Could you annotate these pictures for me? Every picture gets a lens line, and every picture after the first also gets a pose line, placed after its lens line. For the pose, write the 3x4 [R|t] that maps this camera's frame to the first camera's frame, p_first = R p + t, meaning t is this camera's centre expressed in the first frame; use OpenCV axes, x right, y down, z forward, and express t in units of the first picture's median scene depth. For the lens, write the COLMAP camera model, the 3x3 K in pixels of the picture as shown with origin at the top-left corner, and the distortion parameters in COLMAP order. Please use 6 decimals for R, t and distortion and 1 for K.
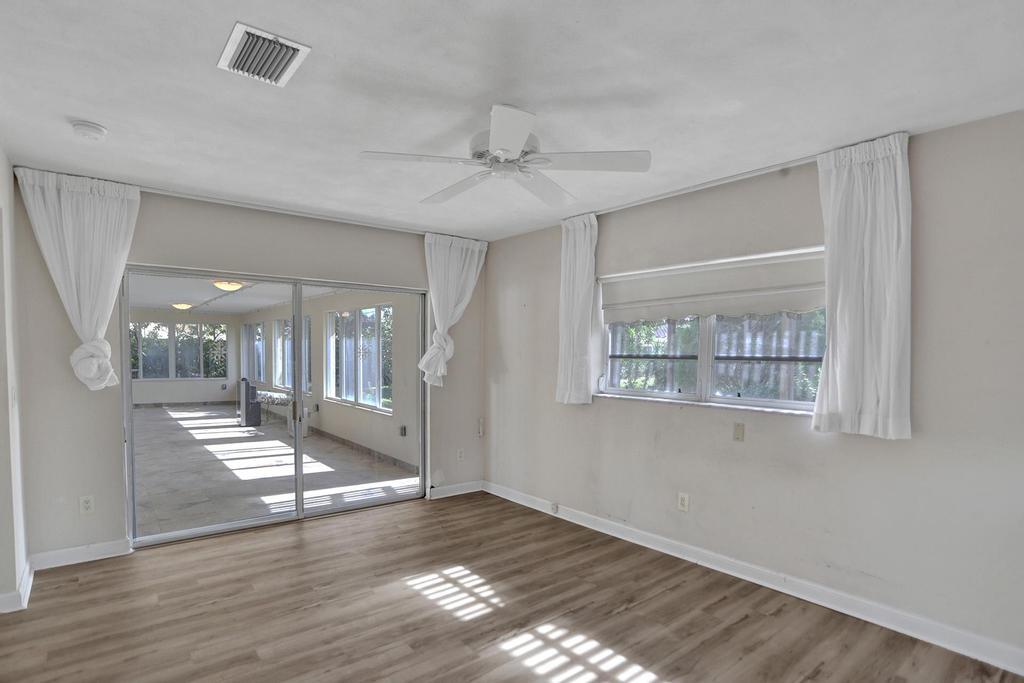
lens RADIAL K [[509.9, 0, 509.9], [0, 509.9, 344.1], [0, 0, 1]] dist [-0.036472, -0.000834]
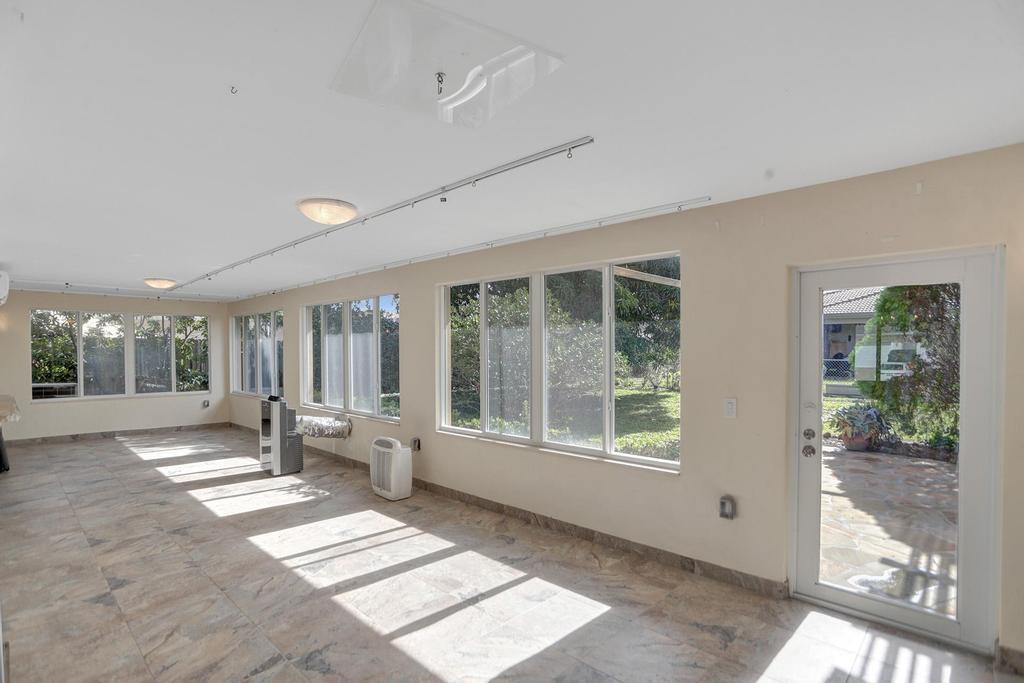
lens RADIAL K [[491.9, 0, 512.9], [0, 491.9, 351.4], [0, 0, 1]] dist [-0.036640, 0.006750]
pose [[0.991905, -0.014883, 0.126107, -0.241226], [0.012654, 0.999750, 0.018459, 0.002929], [-0.126351, -0.016713, 0.991845, 0.284290]]
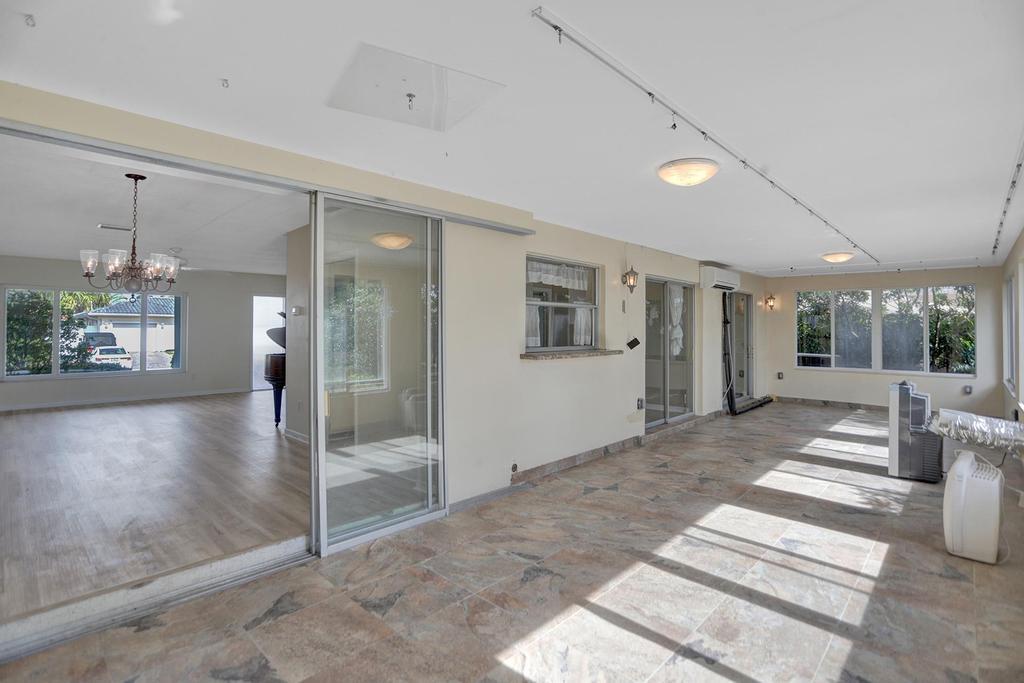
lens RADIAL K [[491.9, 0, 508.4], [0, 491.9, 335.2], [0, 0, 1]] dist [-0.036640, 0.006750]
pose [[0.151262, -0.000031, -0.988494, -0.076304], [0.013899, 0.999901, 0.002095, 0.013129], [0.988396, -0.014056, 0.151248, 0.427735]]
